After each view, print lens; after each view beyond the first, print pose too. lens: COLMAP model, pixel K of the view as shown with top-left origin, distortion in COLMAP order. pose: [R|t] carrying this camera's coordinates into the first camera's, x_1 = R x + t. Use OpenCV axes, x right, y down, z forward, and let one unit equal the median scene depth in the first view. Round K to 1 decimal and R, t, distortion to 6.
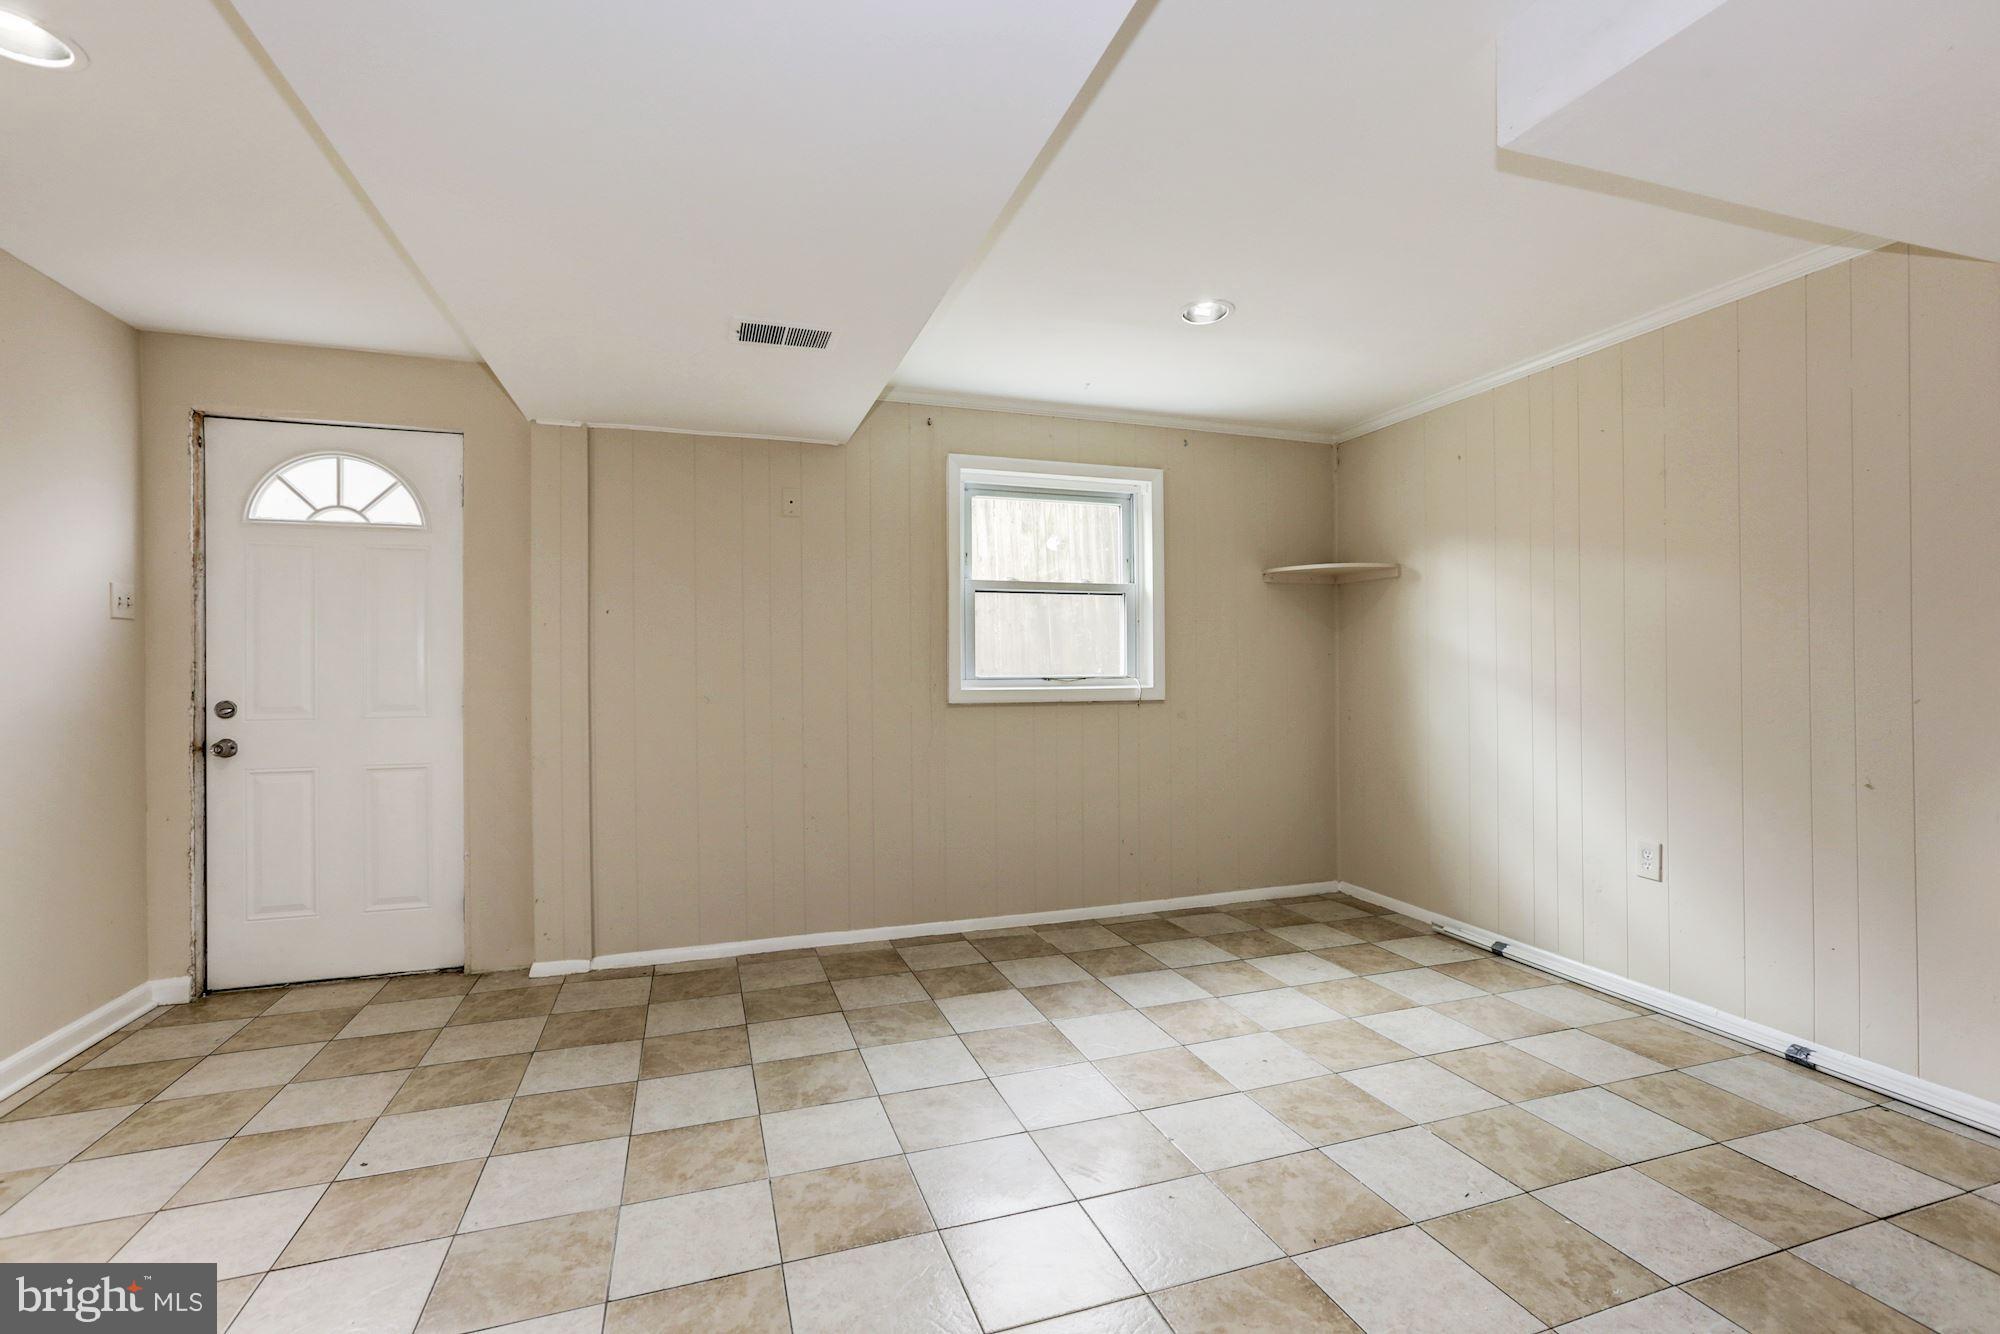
lens RADIAL K [[893.9, 0, 1012.3], [0, 893.9, 655.1], [0, 0, 1]] dist [-0.032764, 0.010059]
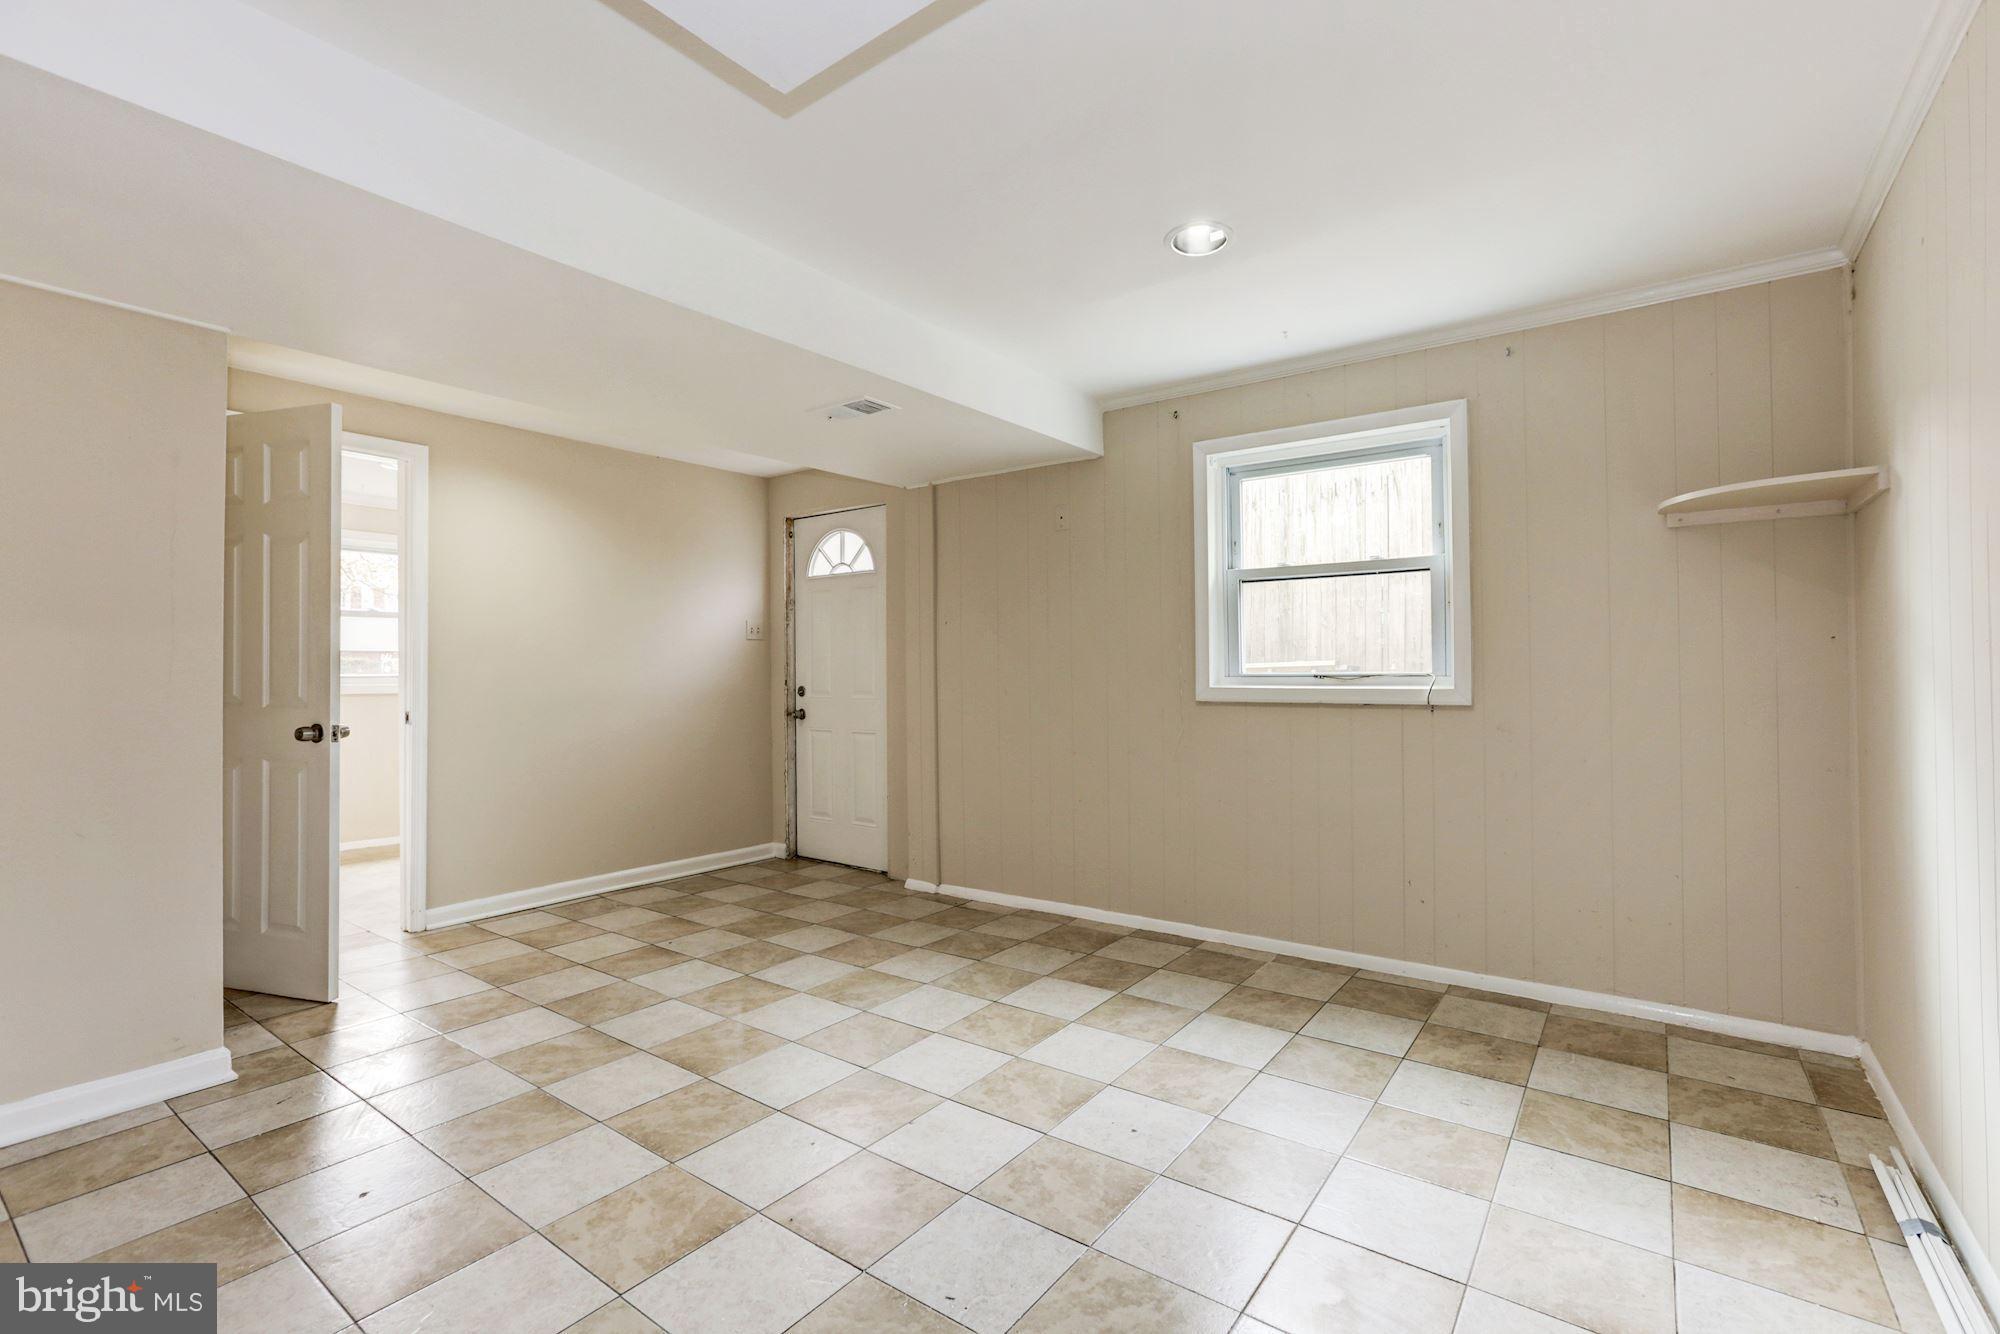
lens RADIAL K [[893.9, 0, 999.0], [0, 893.9, 653.6], [0, 0, 1]] dist [-0.032764, 0.010059]
pose [[0.565285, -0.013809, -0.824780, 0.696747], [0.017522, 0.999835, -0.004731, 0.004325], [0.824710, -0.011777, 0.565434, 0.322267]]
